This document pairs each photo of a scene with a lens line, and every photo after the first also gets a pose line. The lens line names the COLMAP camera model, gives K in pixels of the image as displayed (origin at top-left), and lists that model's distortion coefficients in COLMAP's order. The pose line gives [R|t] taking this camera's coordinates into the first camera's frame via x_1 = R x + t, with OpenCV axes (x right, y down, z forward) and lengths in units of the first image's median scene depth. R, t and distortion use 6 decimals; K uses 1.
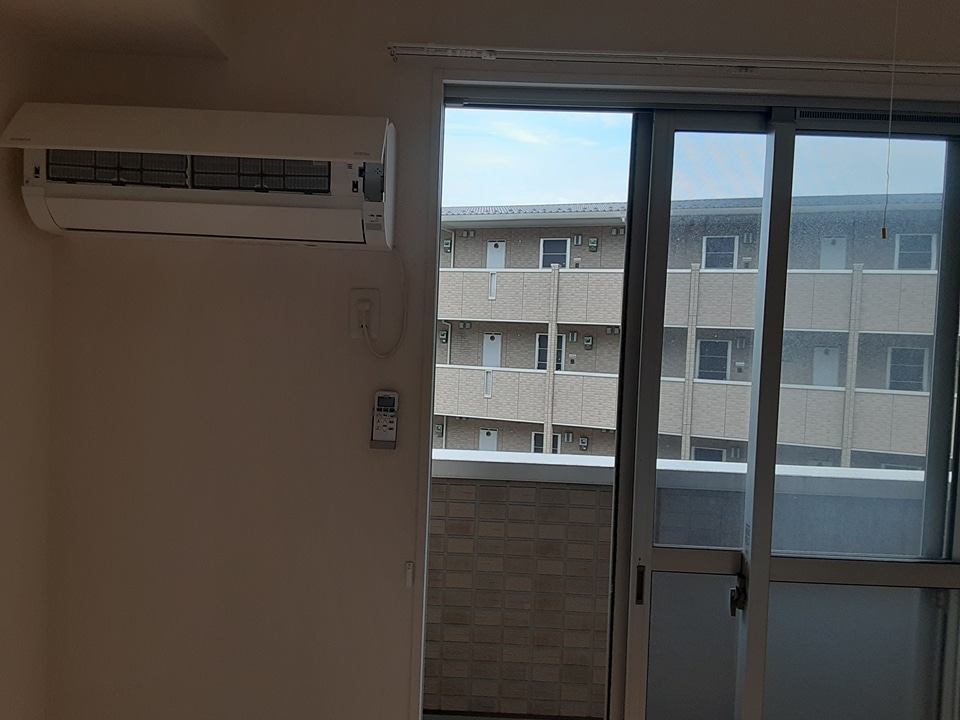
lens RADIAL K [[780.4, 0, 458.8], [0, 780.4, 361.4], [0, 0, 1]] dist [0.123723, -0.185634]
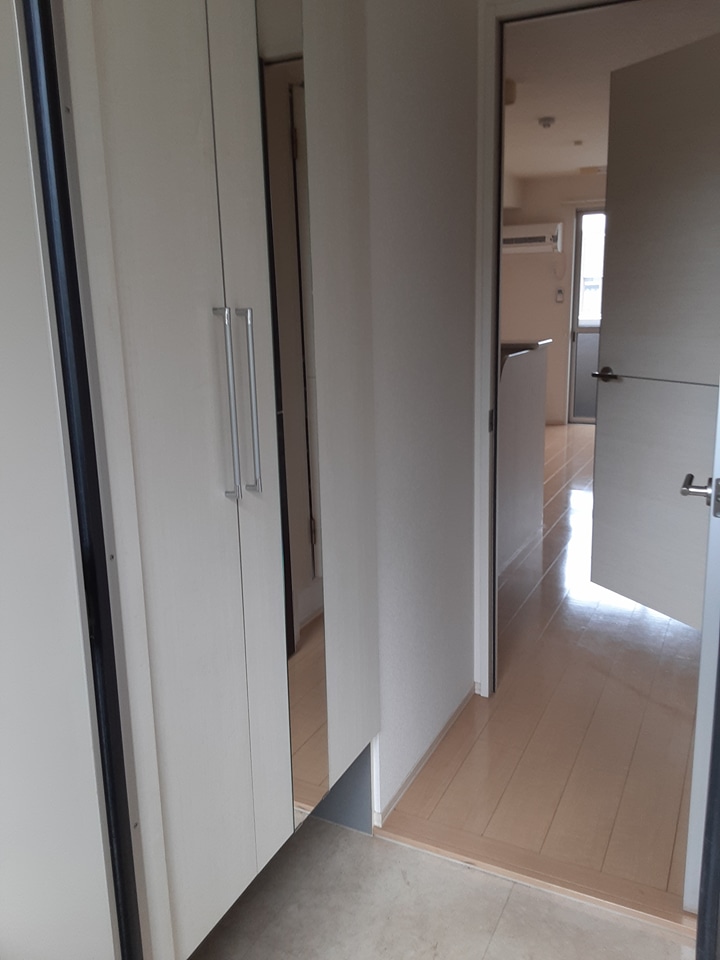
lens RADIAL K [[779.5, 0, 358.8], [0, 779.5, 454.9], [0, 0, 1]] dist [0.124088, -0.196077]
pose [[0.900043, 0.029028, -0.434834, 0.798255], [0.038885, 0.988450, 0.146473, 0.261461], [0.434063, -0.148740, 0.888519, -3.333542]]
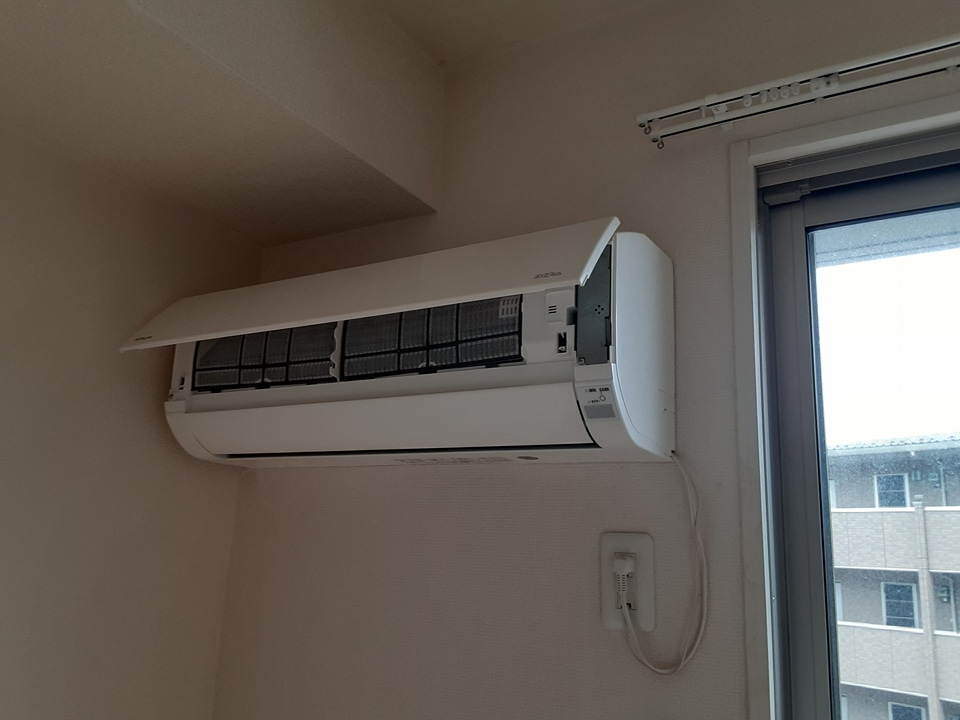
lens RADIAL K [[780.4, 0, 458.8], [0, 780.4, 361.4], [0, 0, 1]] dist [0.123723, -0.185634]
pose [[0.848705, -0.120129, -0.515042, 0.080130], [-0.041441, 0.955761, -0.291210, -0.043506], [0.527240, 0.268495, 0.806181, 0.480678]]
